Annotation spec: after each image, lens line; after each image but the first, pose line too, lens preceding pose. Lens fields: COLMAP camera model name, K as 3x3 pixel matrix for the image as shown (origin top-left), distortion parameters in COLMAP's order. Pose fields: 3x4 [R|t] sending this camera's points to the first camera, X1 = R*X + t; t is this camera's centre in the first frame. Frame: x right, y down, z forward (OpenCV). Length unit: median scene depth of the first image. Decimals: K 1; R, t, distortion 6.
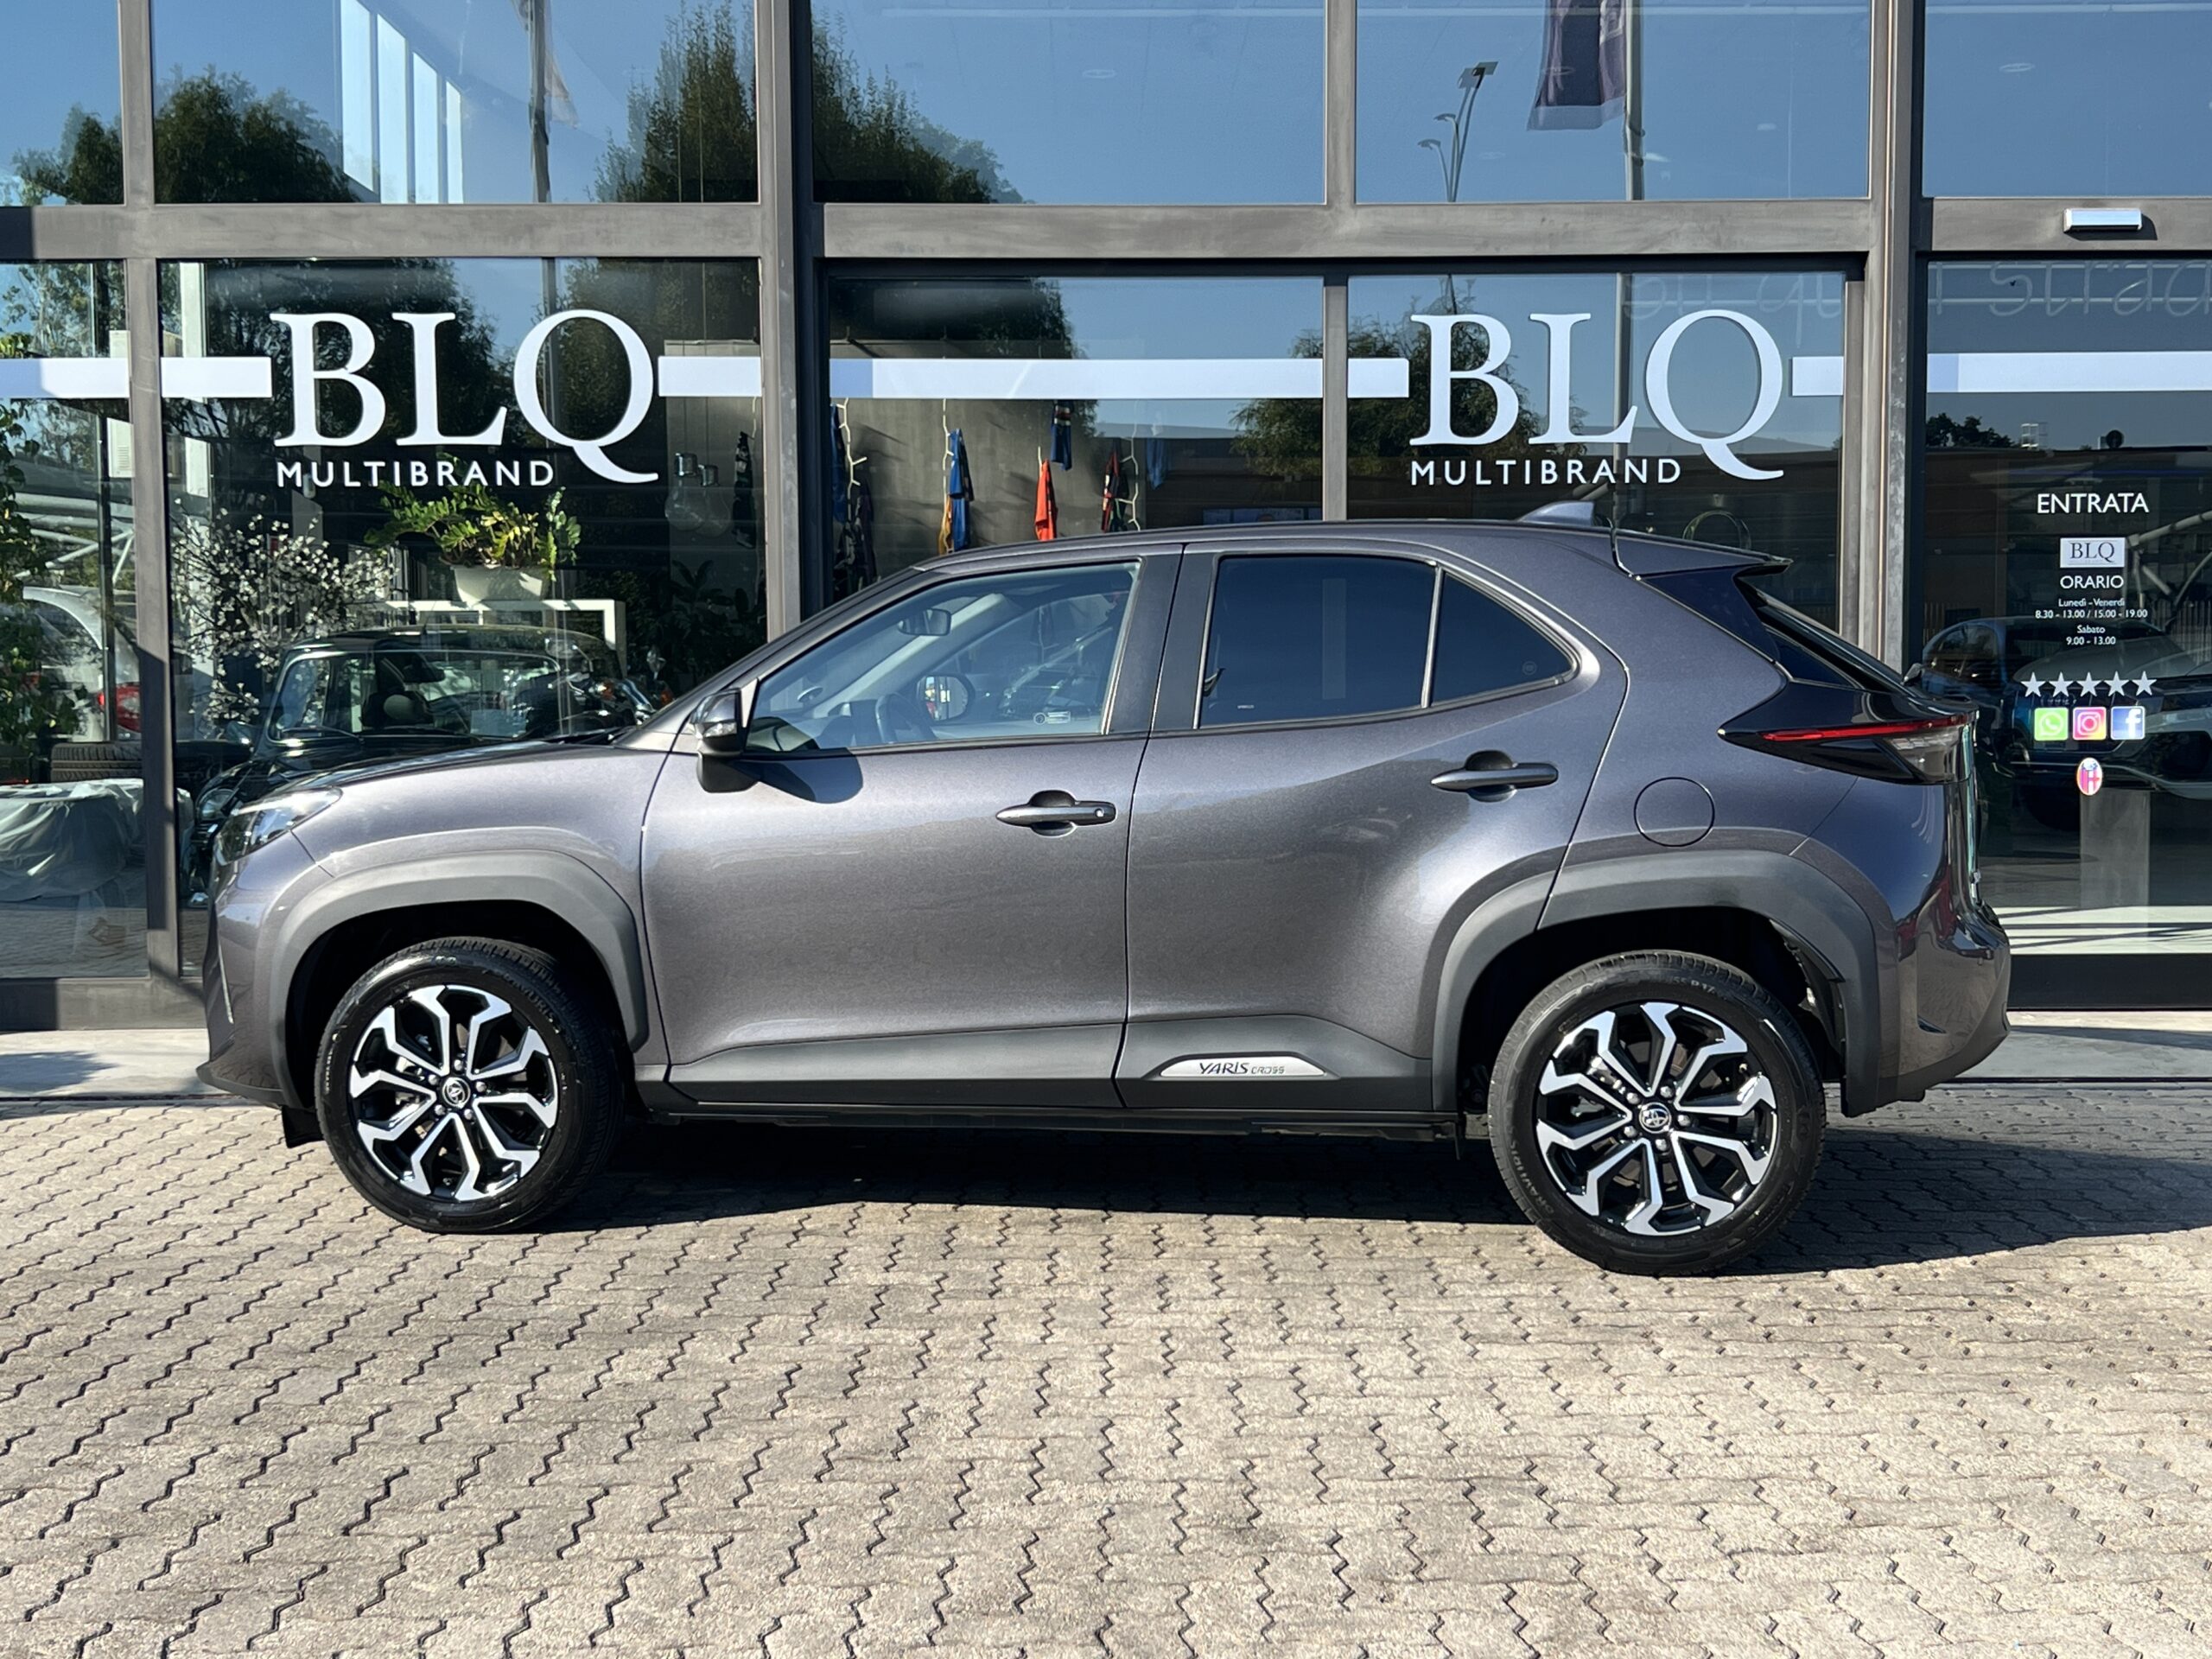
lens RADIAL K [[2768.6, 0, 1118.0], [0, 2768.6, 845.1], [0, 0, 1]] dist [0.136531, -0.364432]
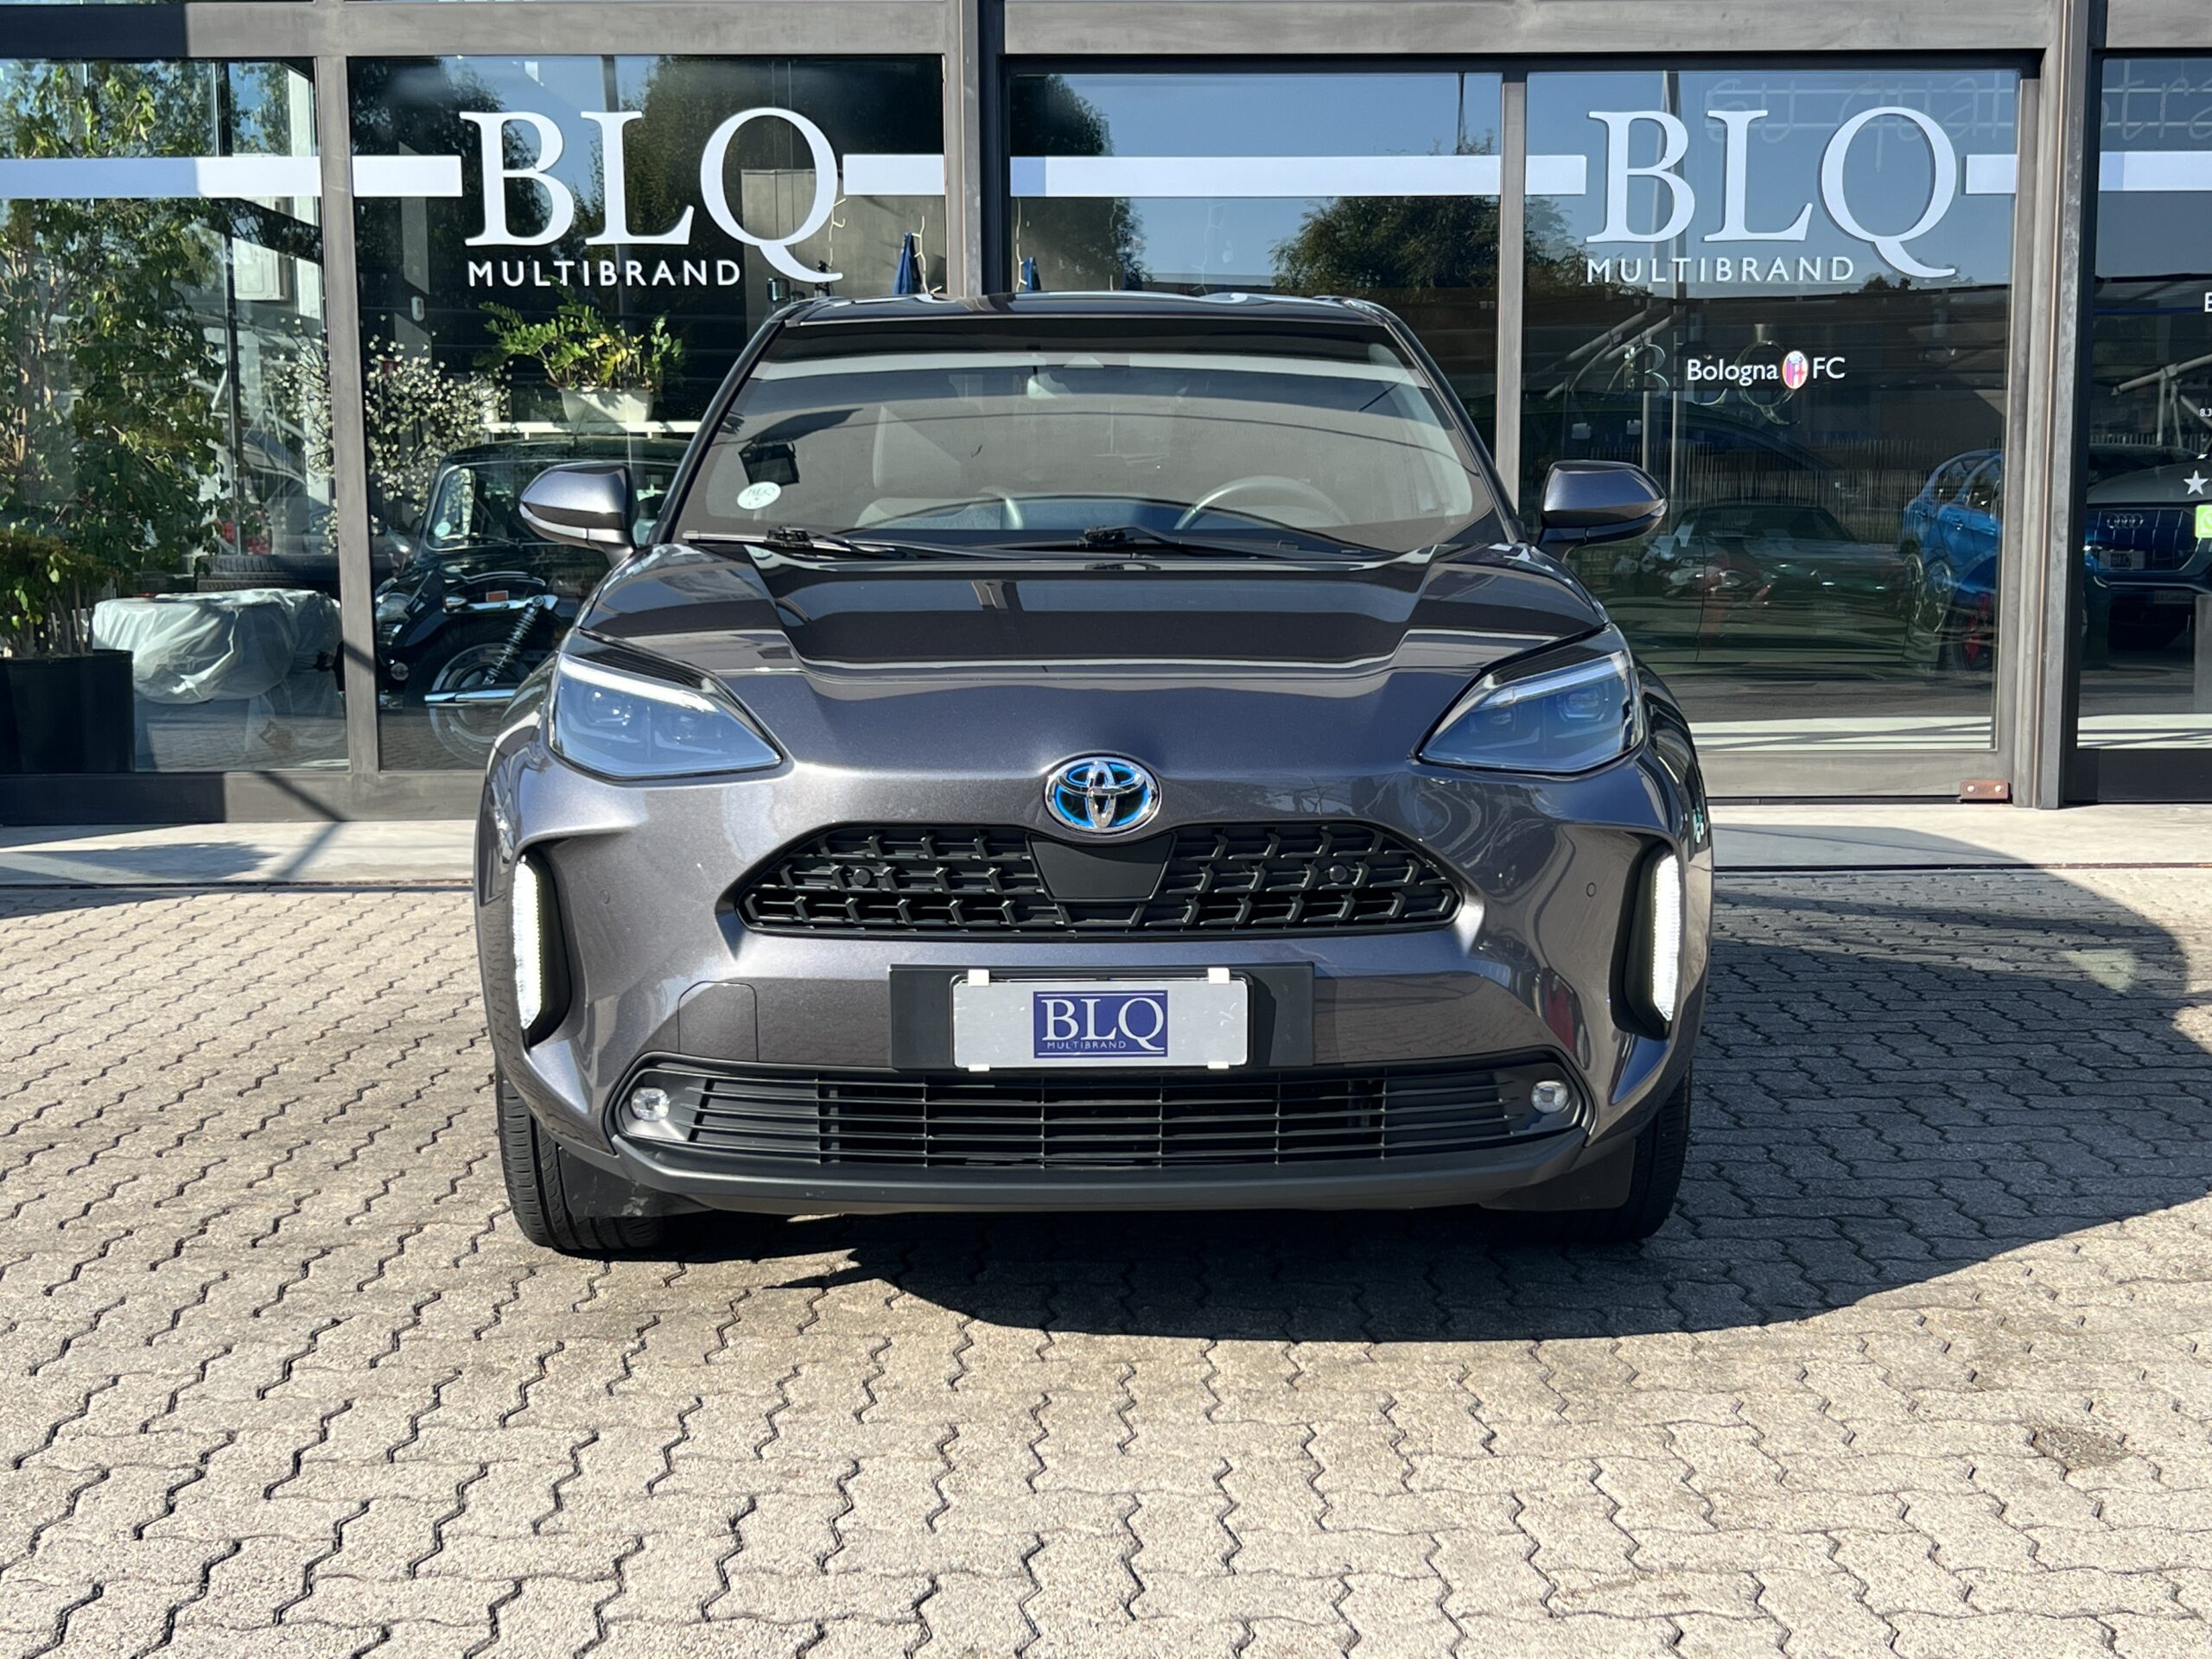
lens RADIAL K [[2670.4, 0, 1112.4], [0, 2670.4, 850.2], [0, 0, 1]] dist [0.136657, -0.384325]
pose [[1.000000, -0.000434, 0.000333, -0.109808], [0.000413, 0.998153, 0.060746, 0.026861], [-0.000358, -0.060746, 0.998153, 0.020362]]
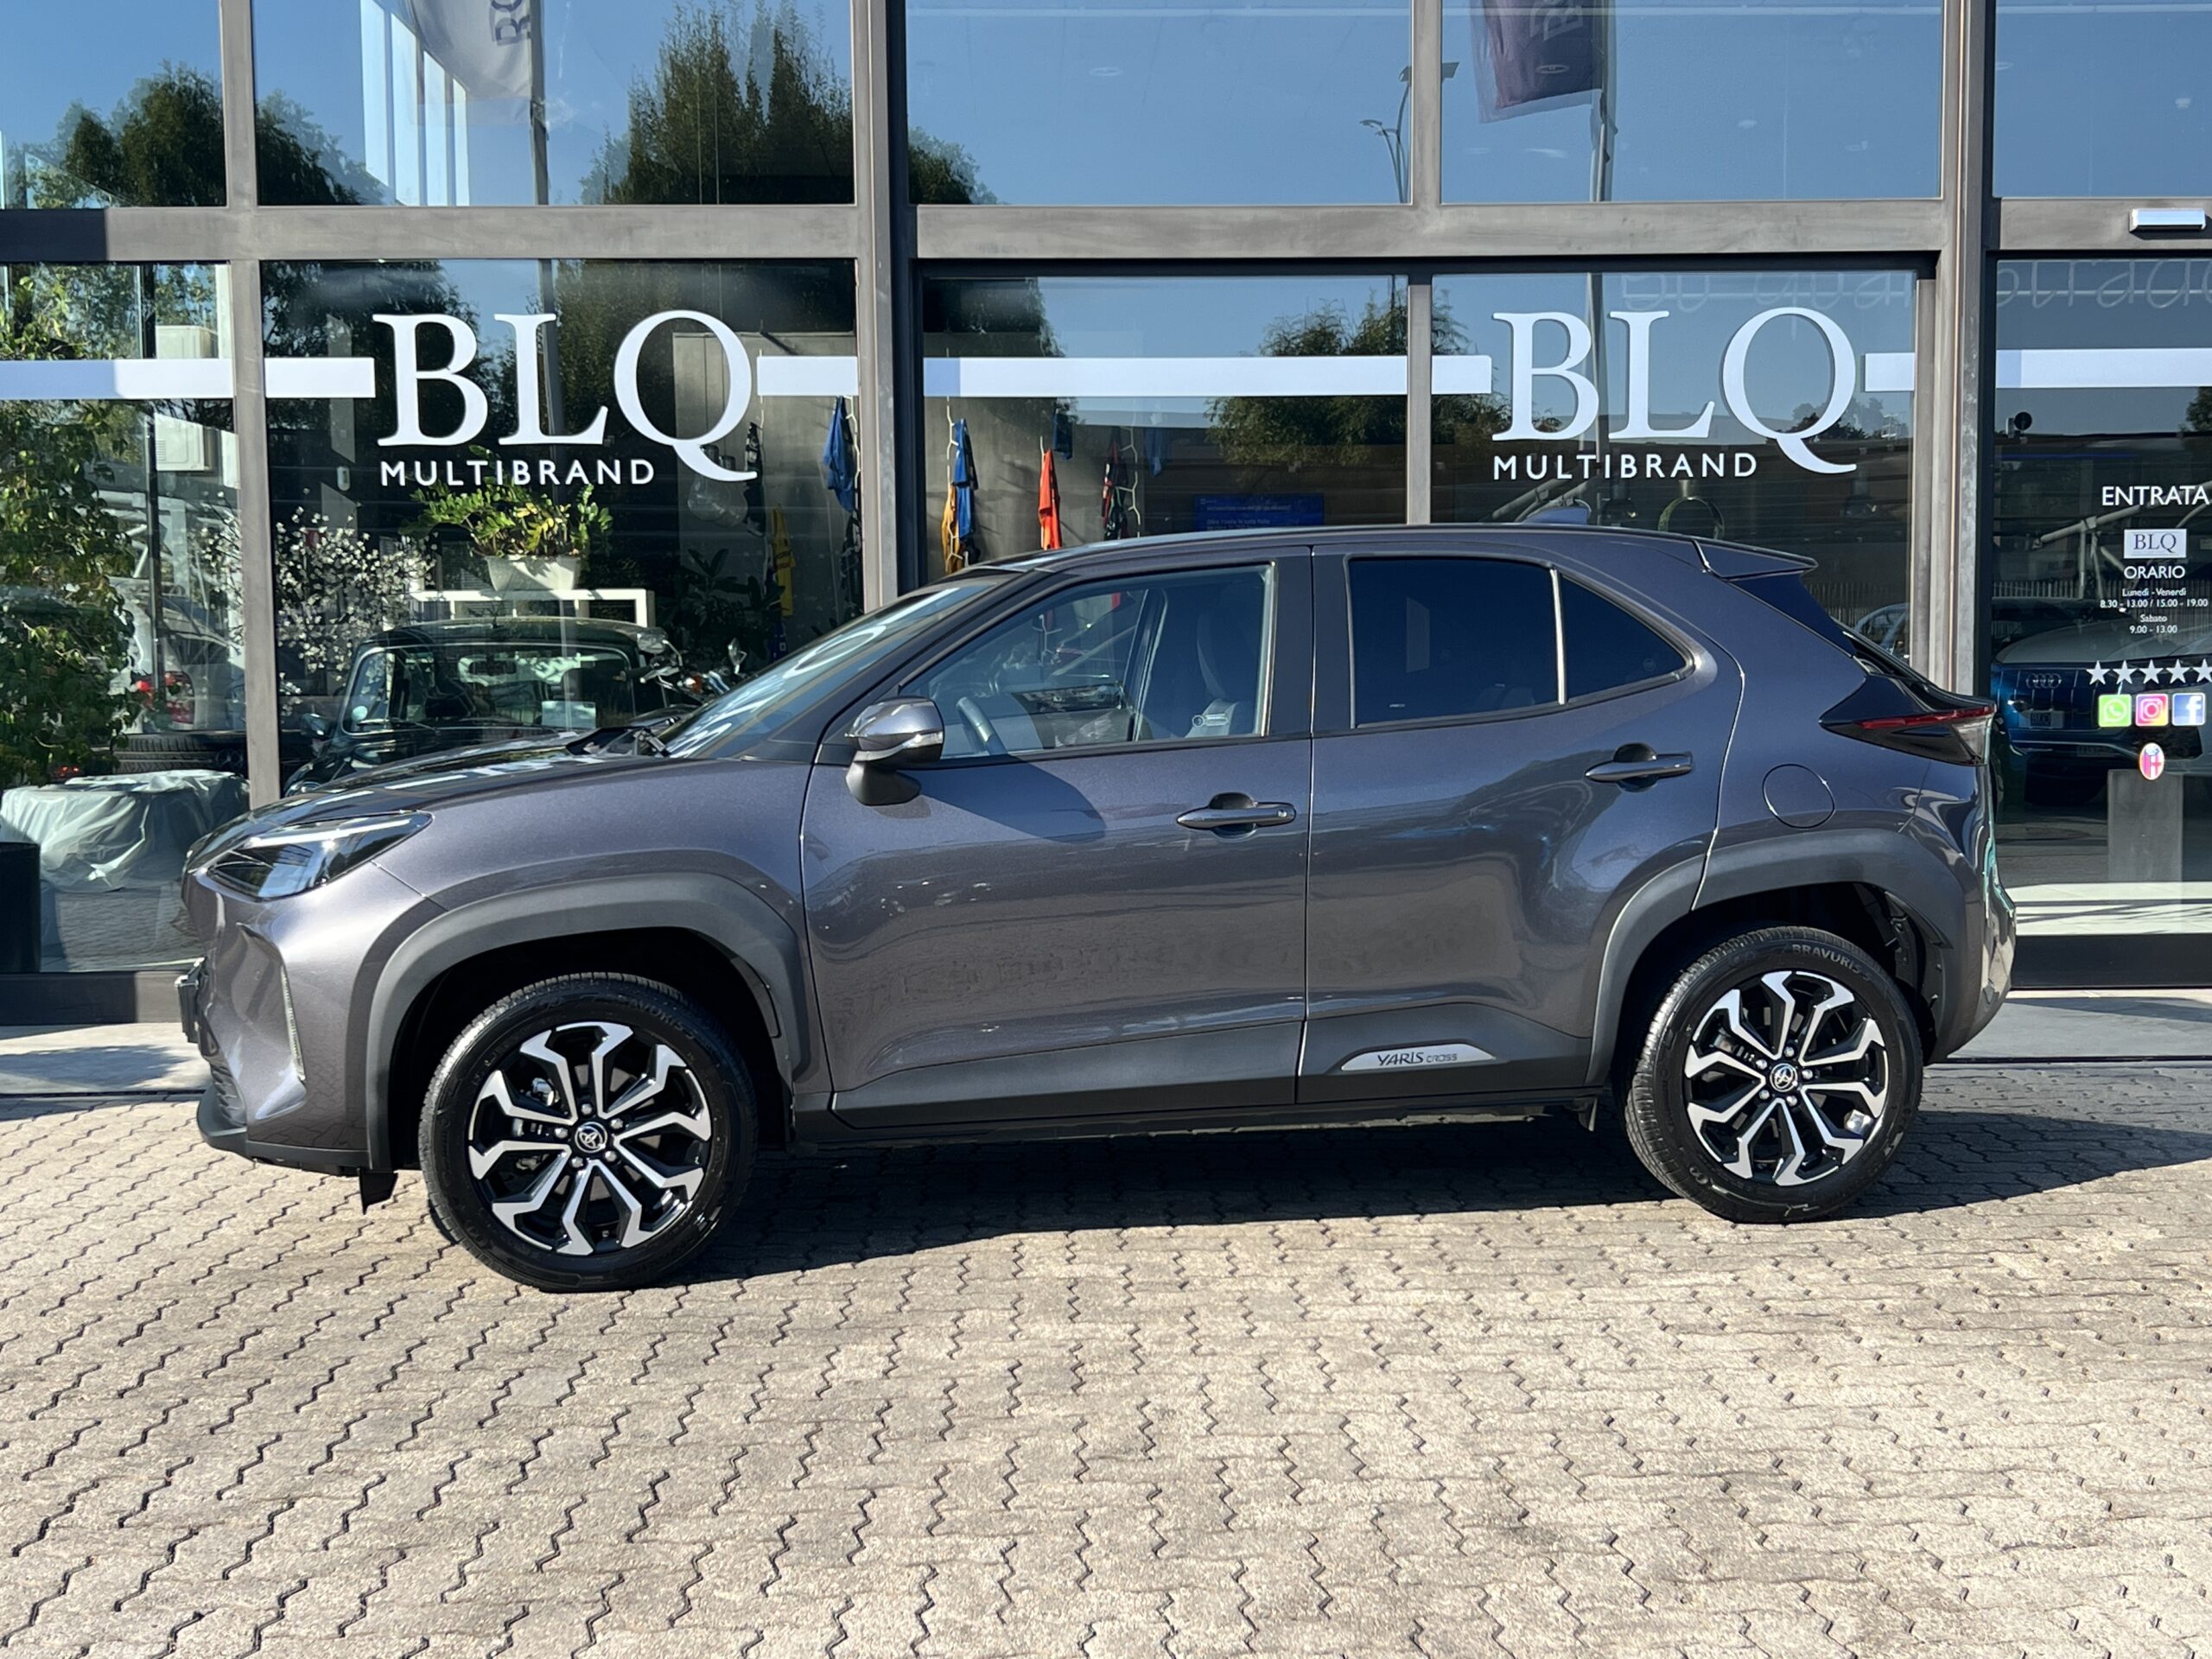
lens RADIAL K [[2682.9, 0, 1116.3], [0, 2682.9, 848.7], [0, 0, 1]] dist [0.126497, -0.328691]
pose [[0.999736, -0.006057, 0.022162, -0.091730], [0.005801, 0.999916, 0.011608, -0.010317], [-0.022230, -0.011476, 0.999687, 0.018615]]
